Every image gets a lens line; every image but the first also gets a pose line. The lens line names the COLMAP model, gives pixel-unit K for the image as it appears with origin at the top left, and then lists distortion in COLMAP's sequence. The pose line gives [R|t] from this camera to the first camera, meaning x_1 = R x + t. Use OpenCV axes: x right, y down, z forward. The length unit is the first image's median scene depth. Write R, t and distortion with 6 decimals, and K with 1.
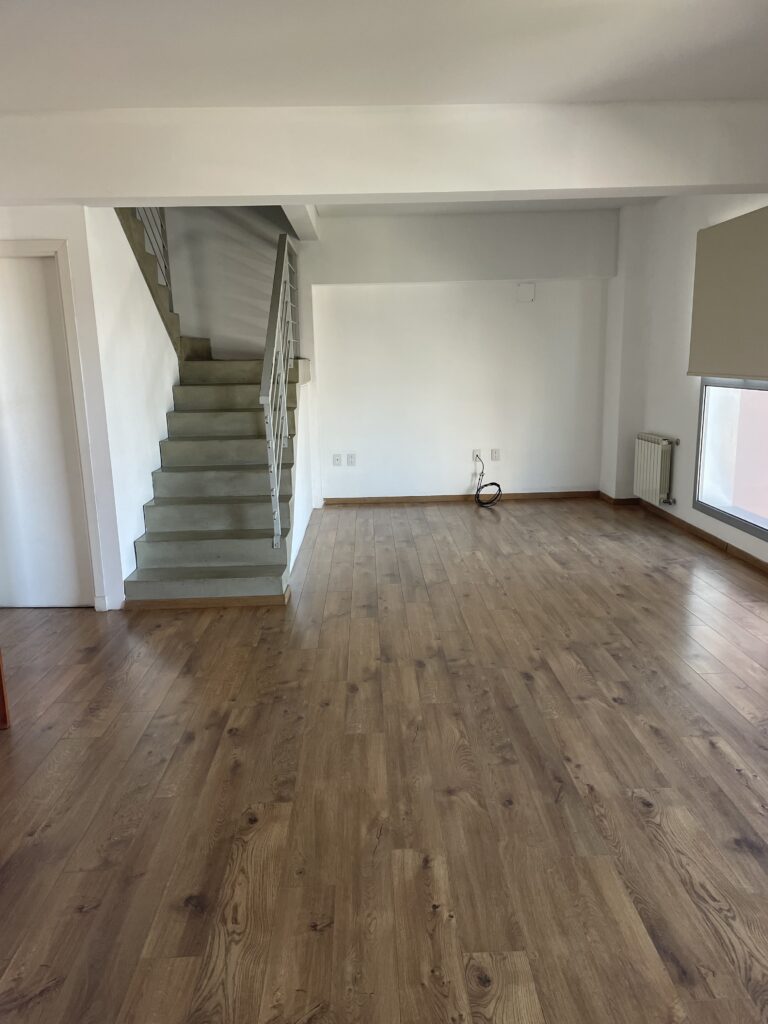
lens RADIAL K [[771.9, 0, 383.3], [0, 771.9, 514.6], [0, 0, 1]] dist [0.049785, -0.005596]
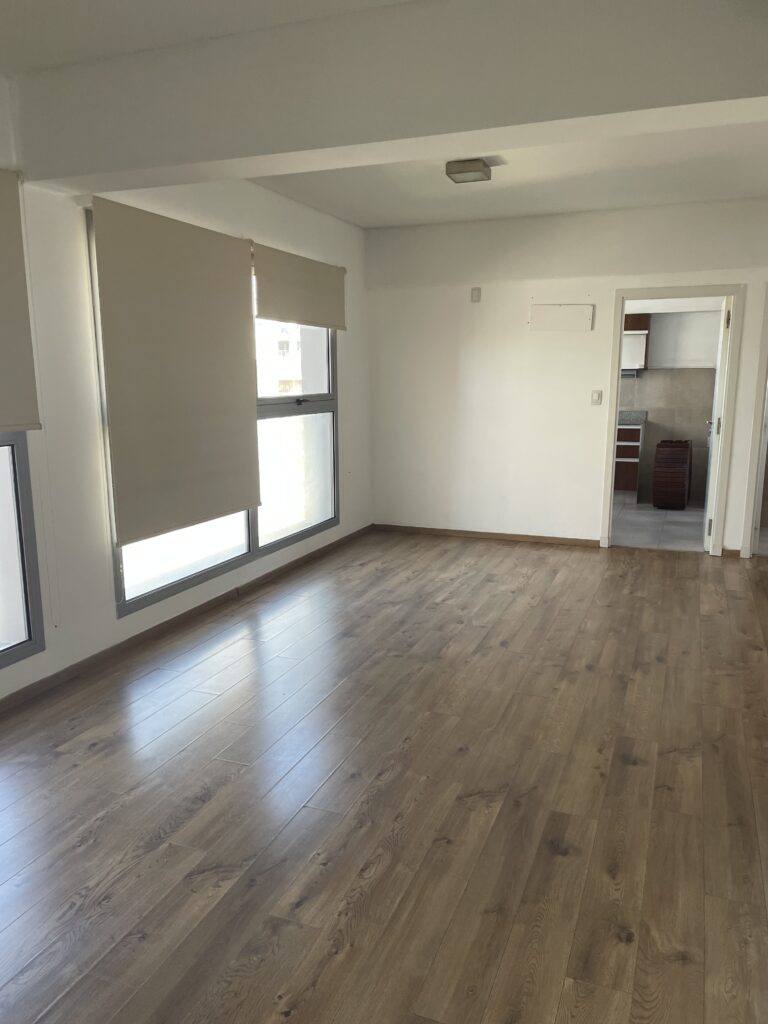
lens RADIAL K [[771.9, 0, 383.0], [0, 771.9, 512.5], [0, 0, 1]] dist [0.049785, -0.005596]
pose [[-0.919817, -0.040821, 0.390218, -0.099487], [0.106076, 0.931659, 0.347504, -0.415420], [-0.377736, 0.361033, -0.852626, 2.017267]]
